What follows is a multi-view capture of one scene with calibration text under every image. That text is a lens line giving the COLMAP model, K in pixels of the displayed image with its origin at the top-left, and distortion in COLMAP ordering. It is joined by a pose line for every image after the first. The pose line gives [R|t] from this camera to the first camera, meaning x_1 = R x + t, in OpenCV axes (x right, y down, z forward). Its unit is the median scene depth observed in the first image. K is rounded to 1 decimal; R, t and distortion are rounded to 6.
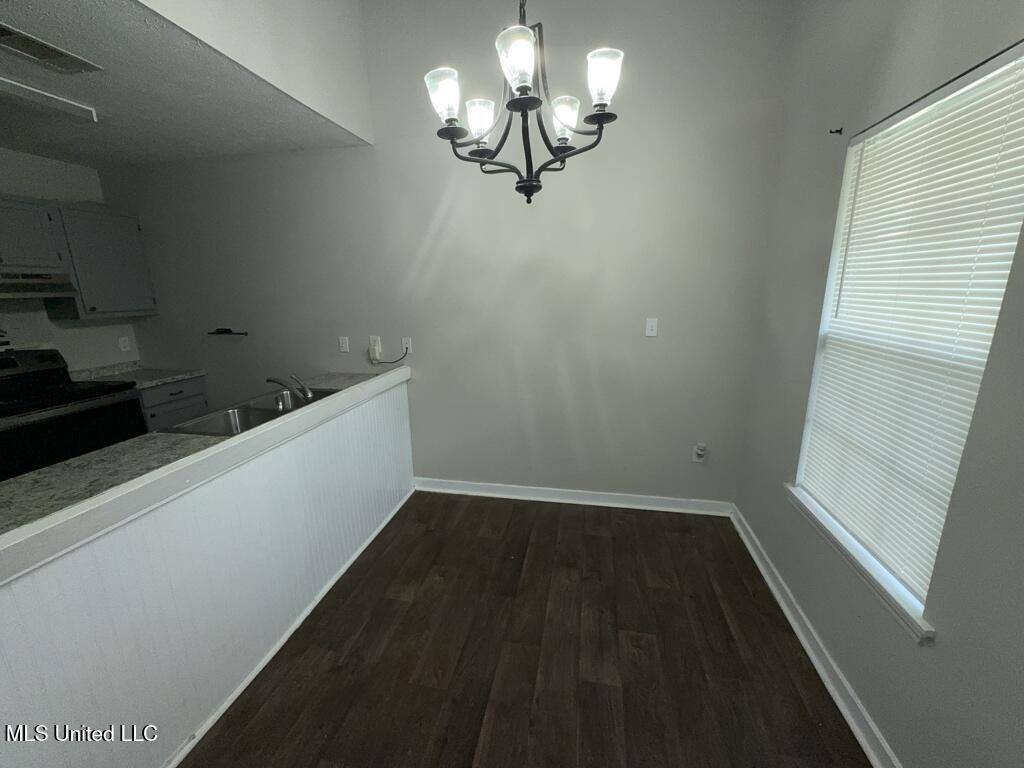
lens RADIAL K [[409.3, 0, 508.3], [0, 409.3, 390.8], [0, 0, 1]] dist [-0.005000, -0.000091]
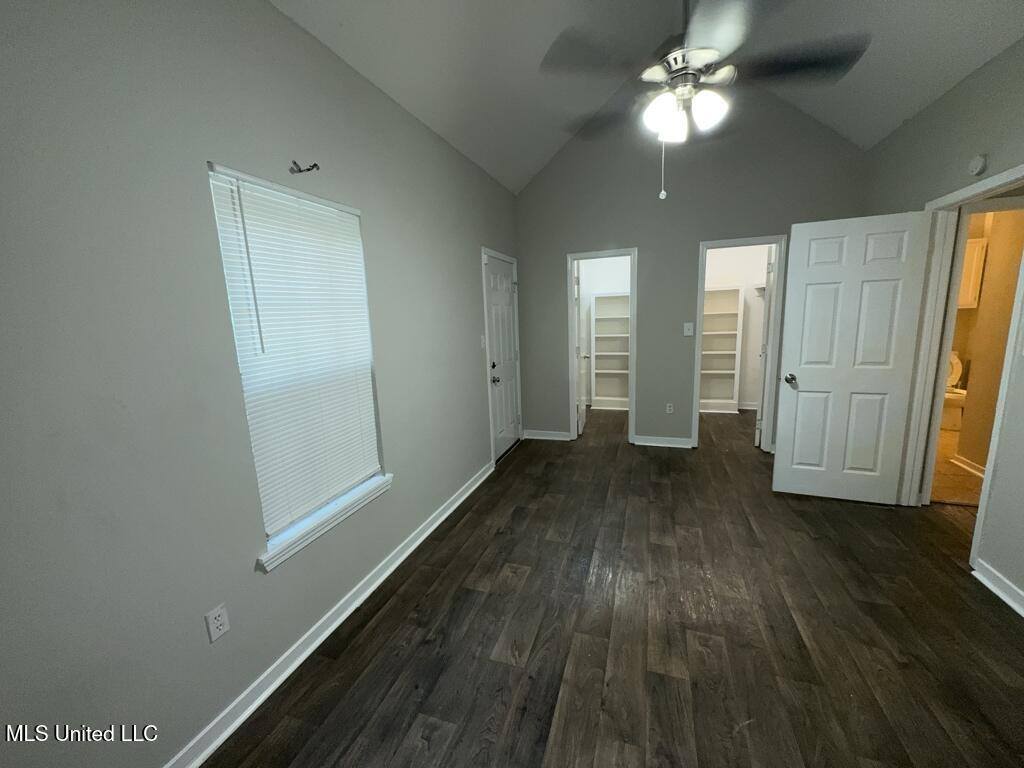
lens RADIAL K [[409.3, 0, 511.0], [0, 409.3, 377.0], [0, 0, 1]] dist [-0.005000, -0.000091]
pose [[0.991092, -0.006577, -0.133014, -0.031049], [-0.004534, 0.996535, -0.083052, 0.037878], [0.133099, 0.082916, 0.987628, -0.150132]]
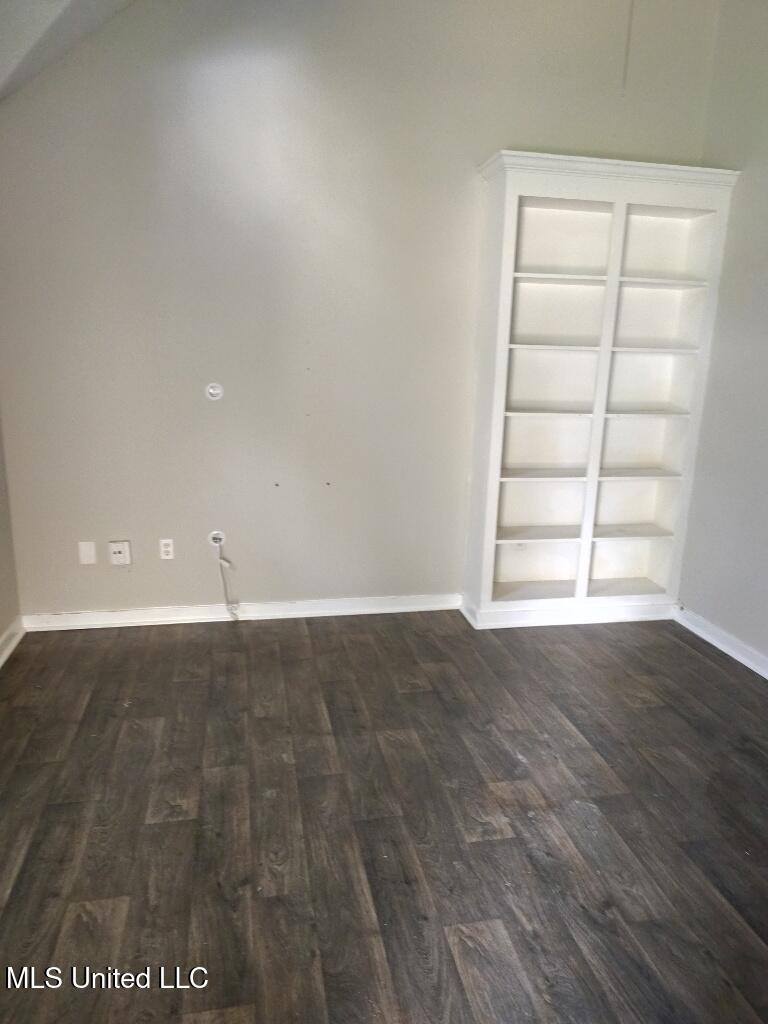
lens RADIAL K [[718.9, 0, 385.5], [0, 718.9, 510.3], [0, 0, 1]] dist [0.003991, -0.000308]
pose [[-0.923403, 0.075004, -0.376433, 0.320285], [-0.102118, 0.897370, 0.429301, -0.380648], [0.369999, 0.434858, -0.820974, 1.542541]]
